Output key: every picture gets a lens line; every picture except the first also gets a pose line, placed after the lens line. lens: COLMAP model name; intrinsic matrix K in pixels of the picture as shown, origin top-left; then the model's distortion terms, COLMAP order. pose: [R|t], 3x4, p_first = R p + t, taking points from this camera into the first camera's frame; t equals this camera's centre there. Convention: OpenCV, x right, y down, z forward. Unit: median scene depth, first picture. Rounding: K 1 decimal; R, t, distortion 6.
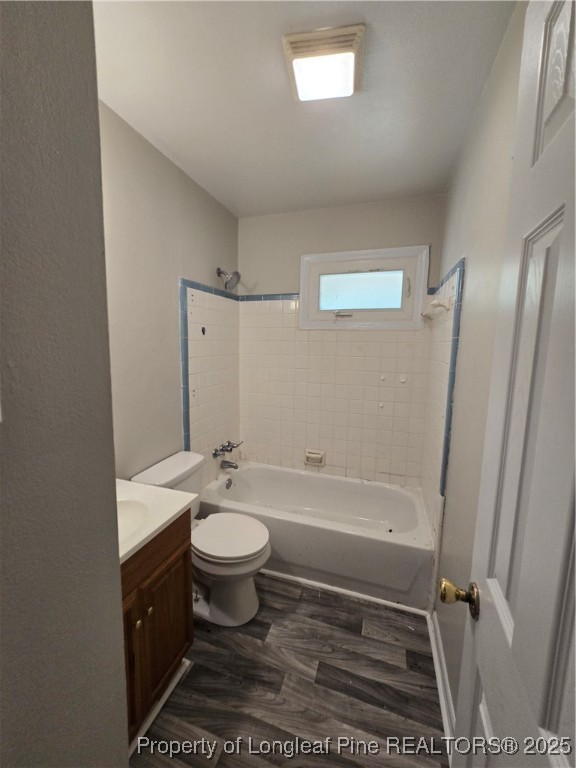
lens RADIAL K [[310.5, 0, 280.5], [0, 310.5, 381.6], [0, 0, 1]] dist [-0.001910, -0.000176]
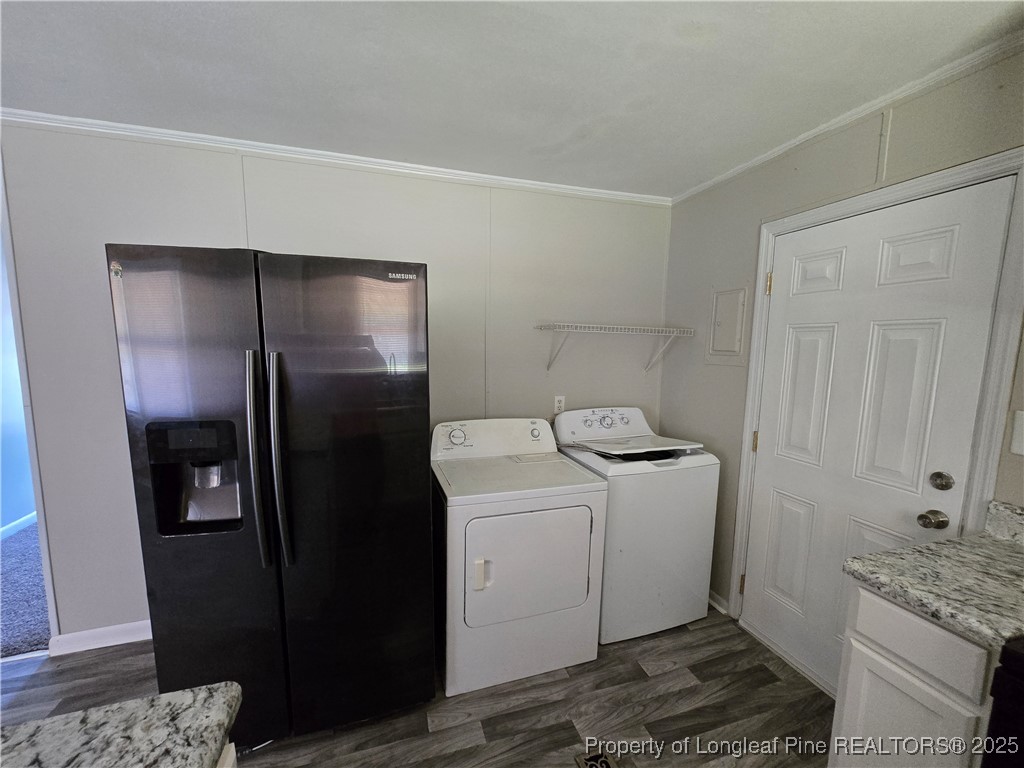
lens RADIAL K [[414.0, 0, 511.3], [0, 414.0, 383.2], [0, 0, 1]] dist [-0.001910, -0.000176]
pose [[0.797264, -0.053663, 0.601241, -0.410539], [0.069336, 0.997589, -0.002904, -0.039474], [-0.599635, 0.044003, 0.799063, 0.126129]]
